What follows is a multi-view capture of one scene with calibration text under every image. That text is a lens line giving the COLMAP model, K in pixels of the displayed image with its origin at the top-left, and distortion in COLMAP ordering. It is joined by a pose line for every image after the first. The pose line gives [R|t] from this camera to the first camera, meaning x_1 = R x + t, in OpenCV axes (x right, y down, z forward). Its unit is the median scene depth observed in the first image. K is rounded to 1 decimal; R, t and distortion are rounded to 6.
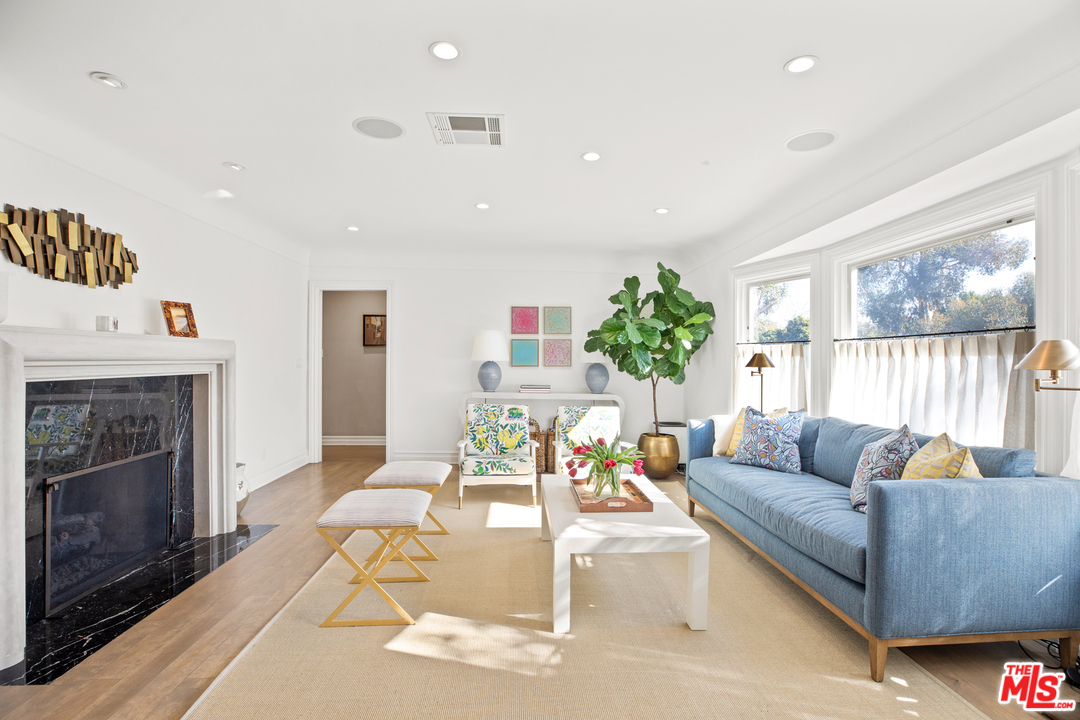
lens RADIAL K [[493.7, 0, 544.1], [0, 493.7, 357.0], [0, 0, 1]] dist [-0.042346, 0.014354]
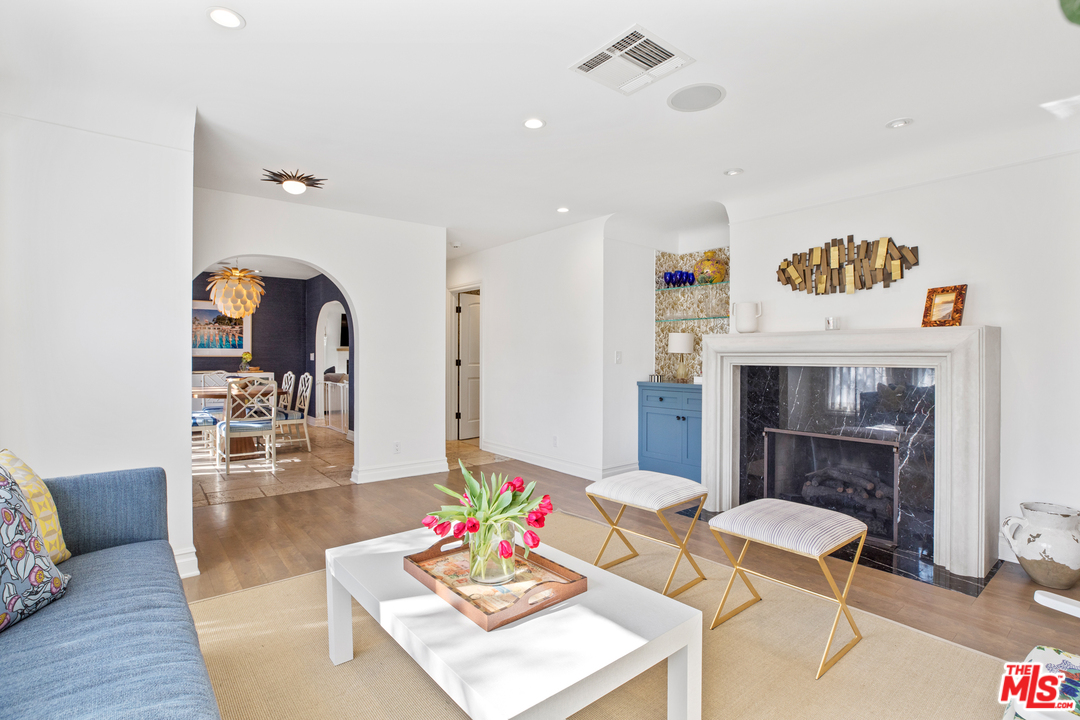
lens RADIAL K [[493.7, 0, 544.1], [0, 493.7, 357.0], [0, 0, 1]] dist [-0.042346, 0.014354]
pose [[-0.814798, 0.001311, -0.579743, 0.339091], [0.001036, 0.999999, 0.000804, 0.012647], [0.579744, 0.000055, -0.814799, 1.262841]]
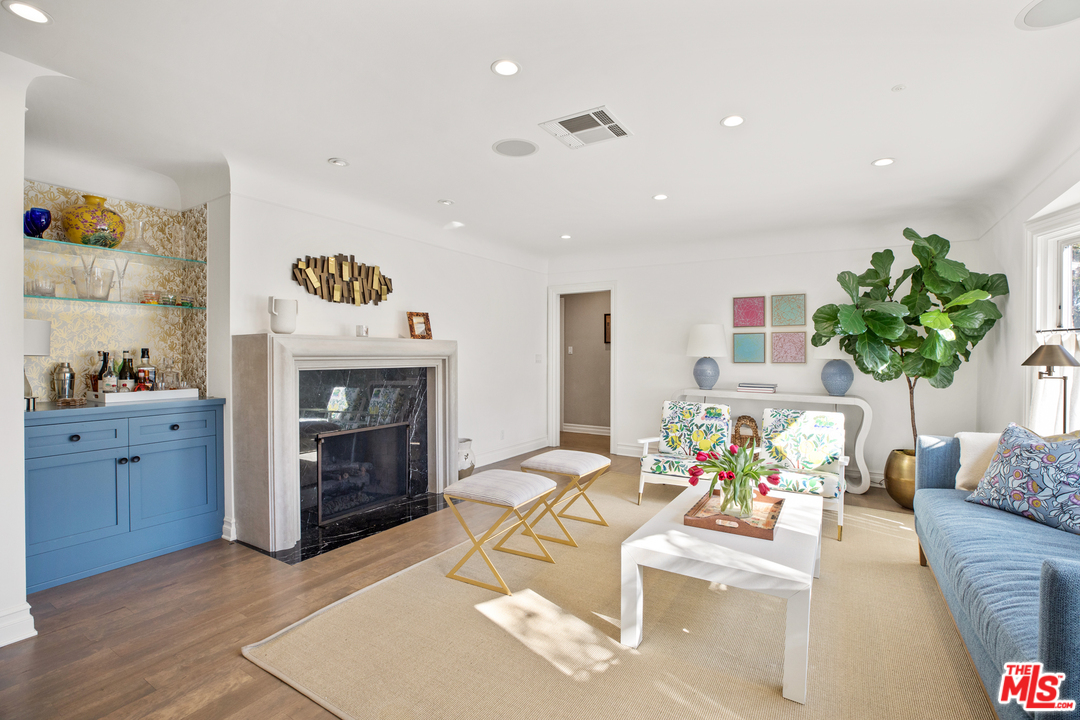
lens RADIAL K [[489.6, 0, 552.4], [0, 489.6, 357.6], [0, 0, 1]] dist [-0.040662, 0.014655]
pose [[0.826854, 0.000353, -0.562416, 0.288015], [0.004656, 0.999961, 0.007472, 0.001958], [0.562397, -0.008797, 0.826821, 0.100644]]
